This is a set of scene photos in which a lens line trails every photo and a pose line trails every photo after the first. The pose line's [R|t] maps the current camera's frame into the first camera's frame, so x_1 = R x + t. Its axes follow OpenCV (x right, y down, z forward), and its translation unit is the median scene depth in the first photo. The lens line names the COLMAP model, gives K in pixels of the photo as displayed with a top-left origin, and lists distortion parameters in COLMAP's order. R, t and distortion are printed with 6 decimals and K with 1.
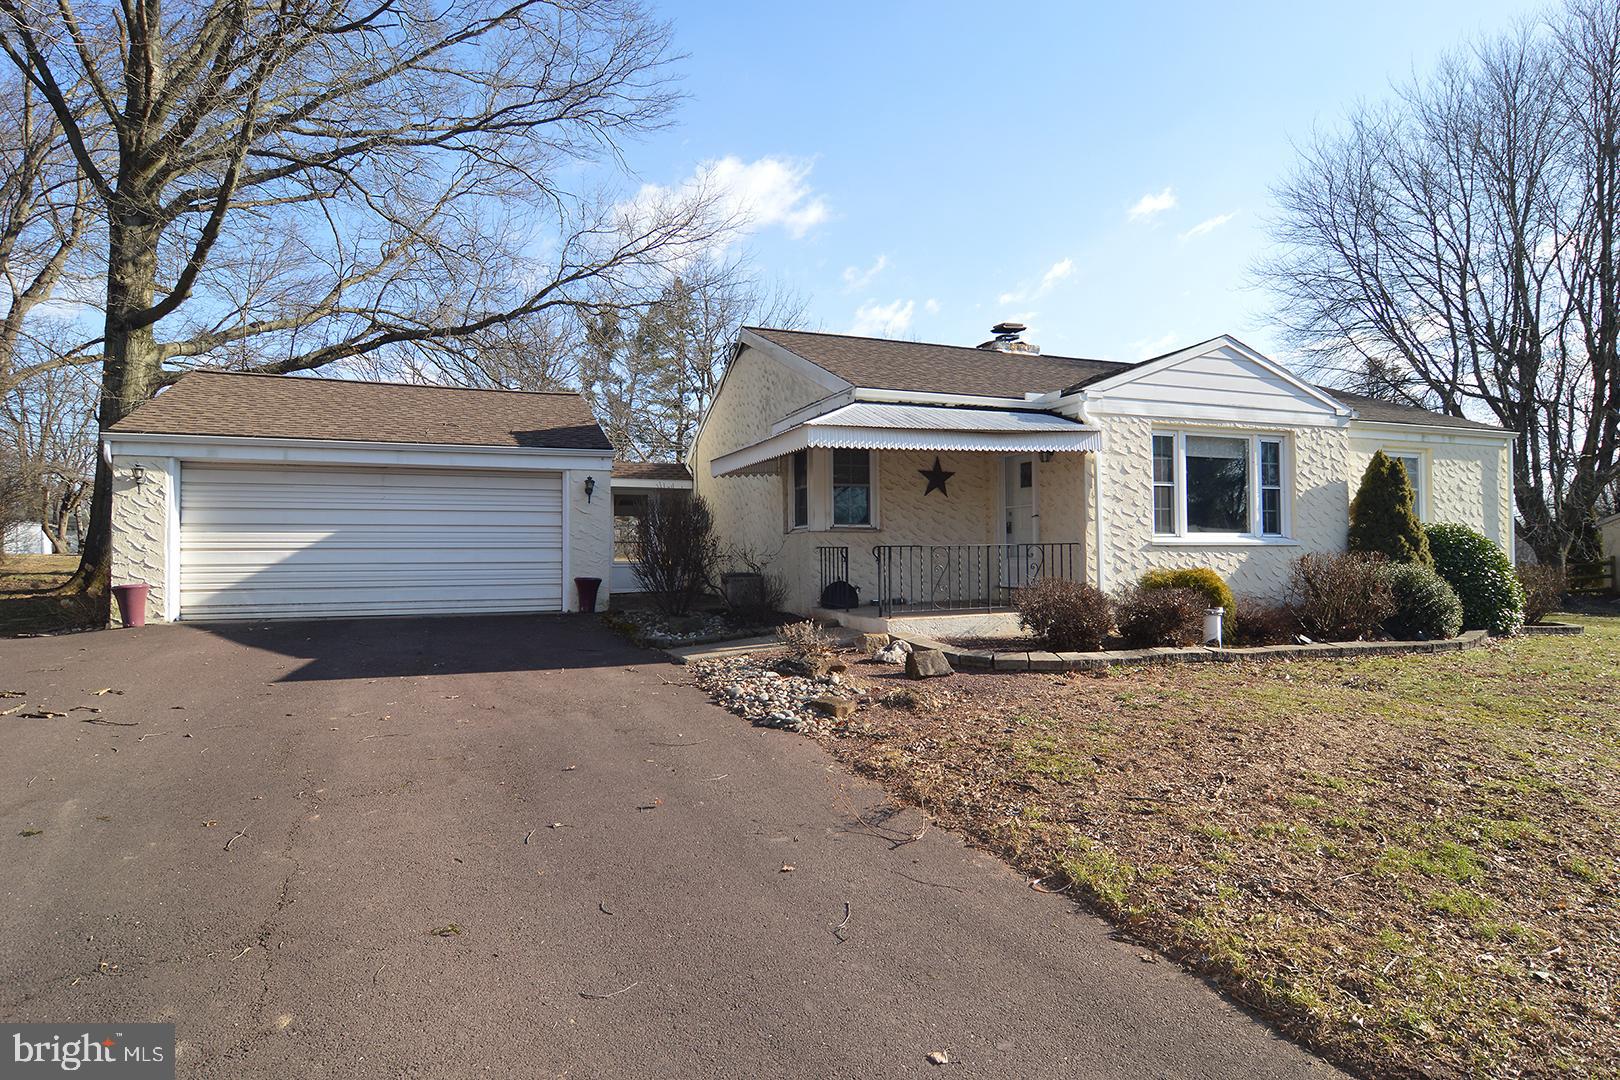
lens RADIAL K [[896.0, 0, 807.9], [0, 896.0, 553.5], [0, 0, 1]] dist [-0.016093, -0.001111]
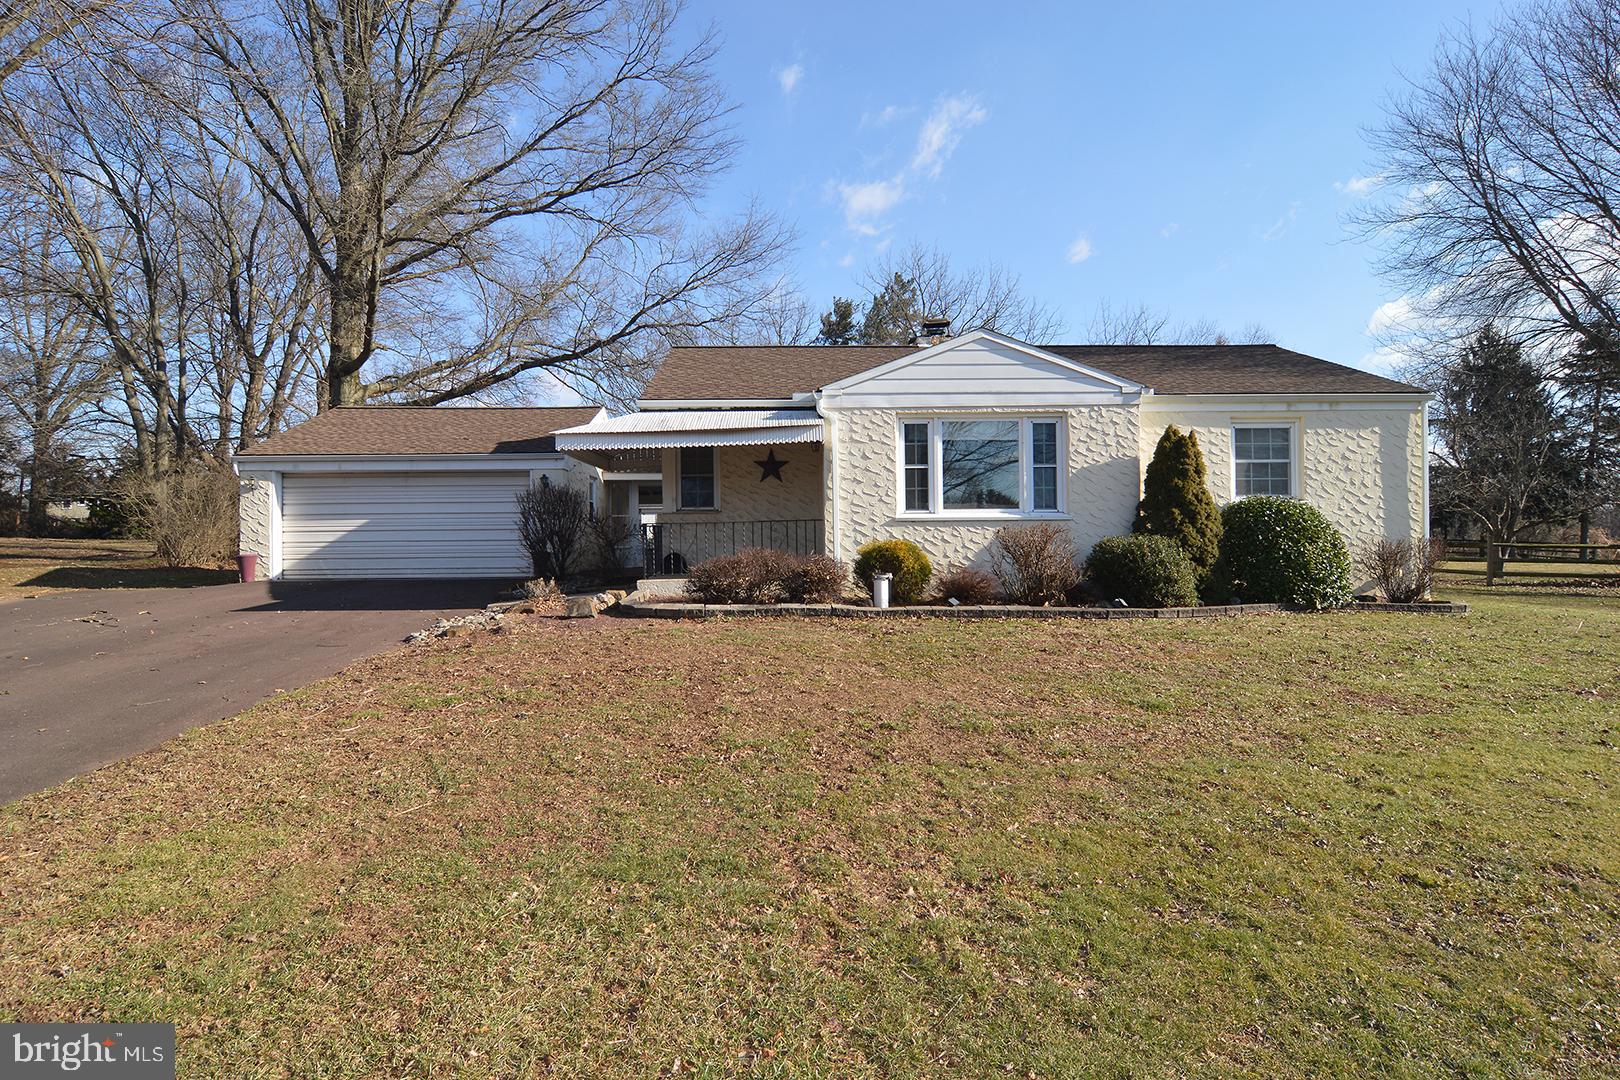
lens RADIAL K [[896.0, 0, 807.9], [0, 896.0, 553.5], [0, 0, 1]] dist [-0.016093, -0.001111]
pose [[0.938800, 0.000110, -0.344463, 0.629742], [0.005325, 0.999876, 0.014833, 0.013960], [0.344422, -0.015759, 0.938683, -0.105623]]
